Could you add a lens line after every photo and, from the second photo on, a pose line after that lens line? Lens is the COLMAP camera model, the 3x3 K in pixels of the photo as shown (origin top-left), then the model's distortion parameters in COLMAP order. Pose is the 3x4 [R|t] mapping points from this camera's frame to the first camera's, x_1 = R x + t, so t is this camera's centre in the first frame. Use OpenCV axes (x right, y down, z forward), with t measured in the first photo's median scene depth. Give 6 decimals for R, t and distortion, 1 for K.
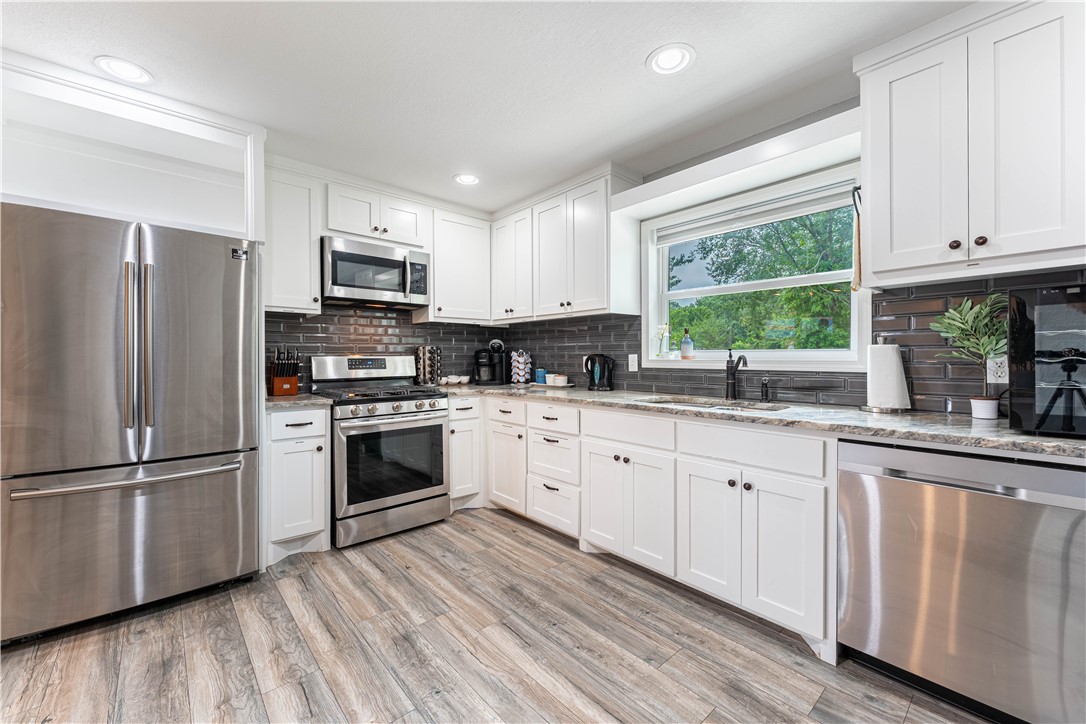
lens RADIAL K [[435.0, 0, 542.5], [0, 435.0, 361.3], [0, 0, 1]] dist [0.000901, -0.000252]
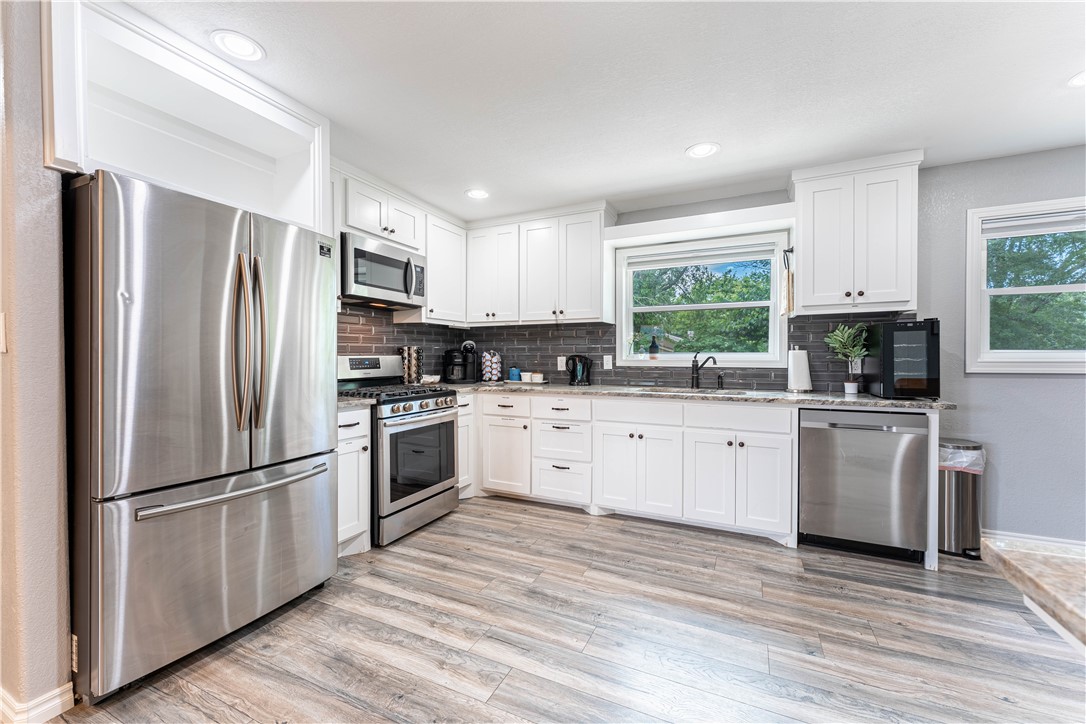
lens RADIAL K [[435.0, 0, 542.8], [0, 435.0, 361.4], [0, 0, 1]] dist [0.000901, -0.000252]
pose [[0.918885, -0.000145, 0.394527, -0.463108], [0.000314, 1.000000, -0.000363, 0.001711], [-0.394526, 0.000458, 0.918884, -0.065932]]
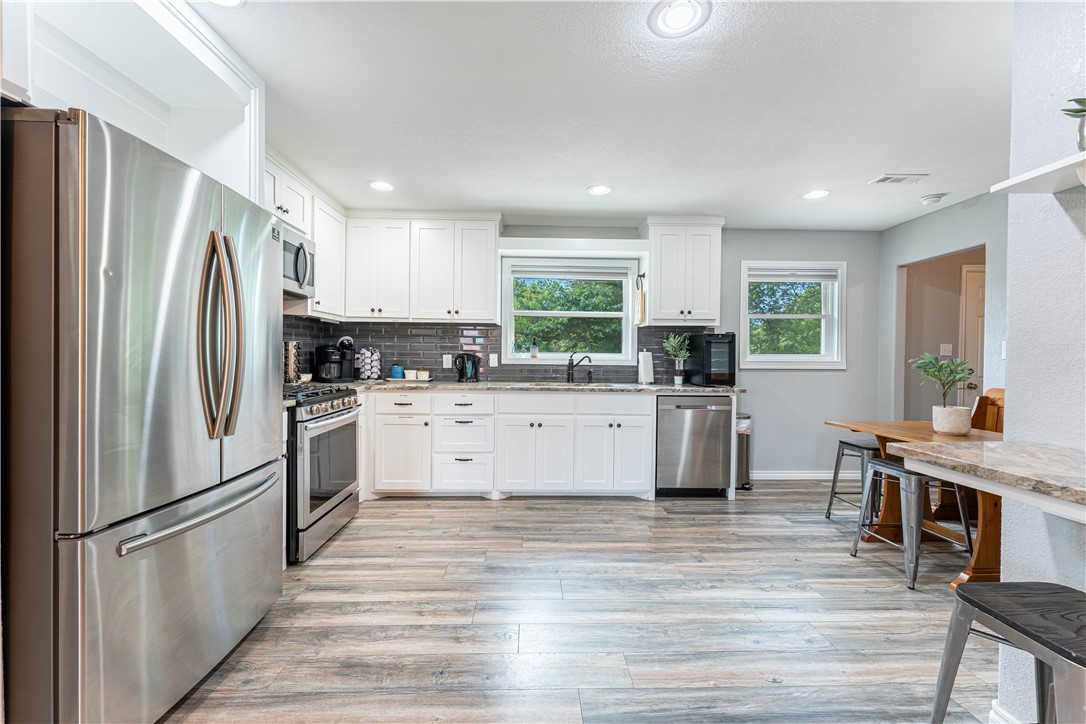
lens RADIAL K [[435.0, 0, 543.5], [0, 435.0, 361.5], [0, 0, 1]] dist [0.000901, -0.000252]
pose [[0.638874, 0.001090, 0.769311, -0.748756], [-0.006016, 0.999975, 0.003579, 0.001511], [-0.769288, -0.006915, 0.638865, 0.022919]]
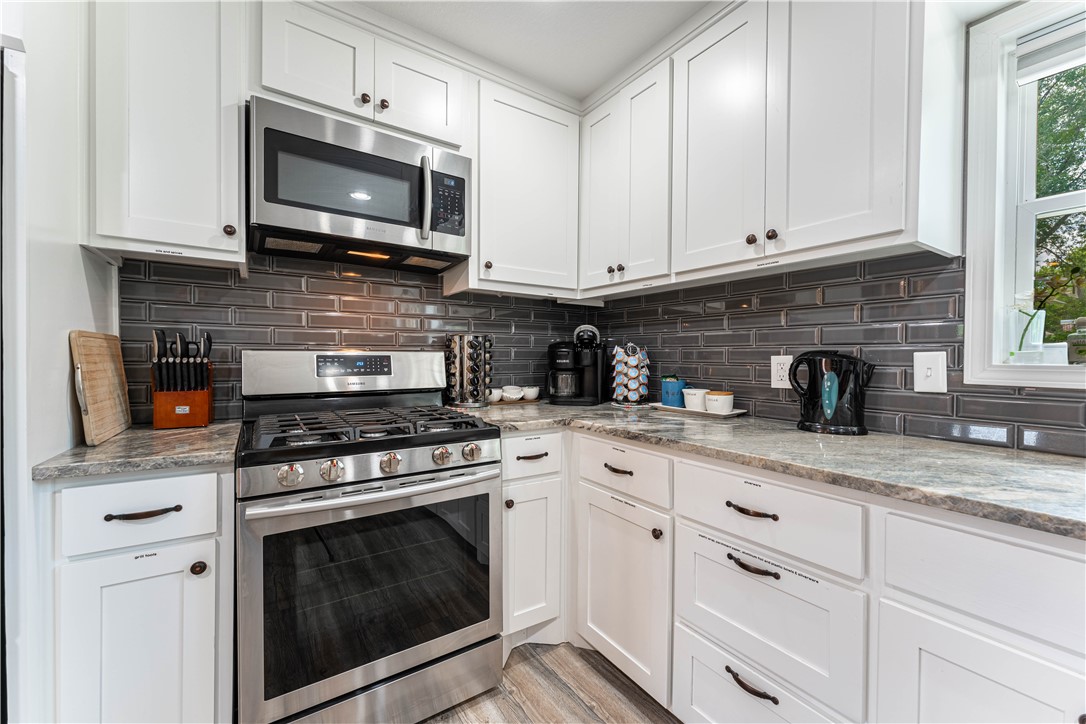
lens RADIAL K [[435.0, 0, 542.2], [0, 435.0, 362.1], [0, 0, 1]] dist [0.000901, -0.000252]
pose [[0.991058, 0.011828, -0.132910, -0.112555], [-0.011532, 0.999929, 0.002998, -0.002793], [0.132936, -0.001438, 0.991124, 0.546345]]
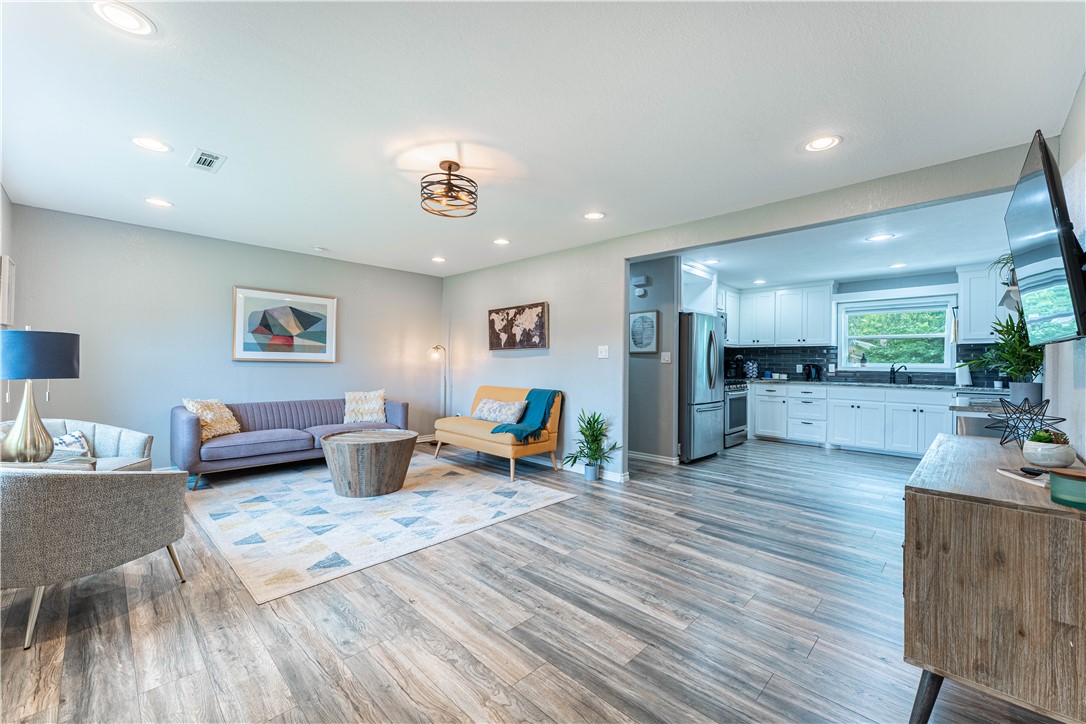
lens RADIAL K [[435.0, 0, 542.8], [0, 435.0, 361.3], [0, 0, 1]] dist [0.000901, -0.000252]
pose [[0.997331, 0.012592, 0.071925, -1.413853], [-0.011740, 0.999856, -0.012253, 0.012966], [-0.072069, 0.011376, 0.997335, -1.075749]]
